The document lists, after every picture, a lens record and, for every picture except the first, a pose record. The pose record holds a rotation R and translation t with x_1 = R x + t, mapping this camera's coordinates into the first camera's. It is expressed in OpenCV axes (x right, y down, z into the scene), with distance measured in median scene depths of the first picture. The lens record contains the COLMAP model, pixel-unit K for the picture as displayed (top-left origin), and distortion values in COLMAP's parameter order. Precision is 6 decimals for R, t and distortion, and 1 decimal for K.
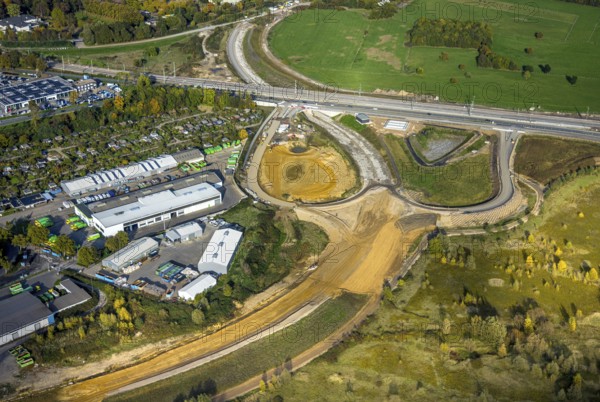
lens RADIAL K [[839.6, 0, 300.0], [0, 839.6, 201.0], [0, 0, 1]] dist [0.010810, -0.000015]
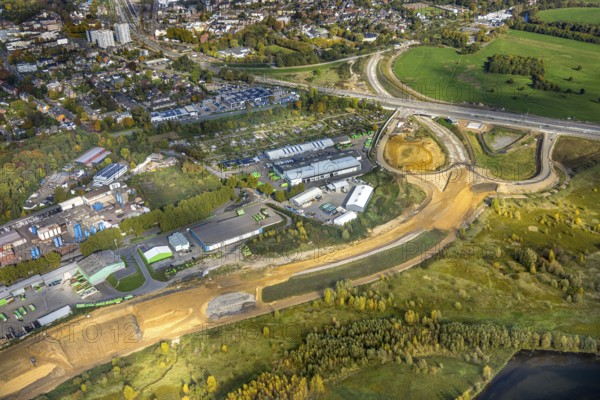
lens RADIAL K [[561.4, 0, 300.6], [0, 561.4, 209.8], [0, 0, 1]] dist [-0.003294, 0.006046]
pose [[0.983464, 0.068293, -0.167736, -0.019912], [-0.056455, 0.995632, 0.074364, 0.006301], [0.172082, -0.063665, 0.983023, -0.099845]]
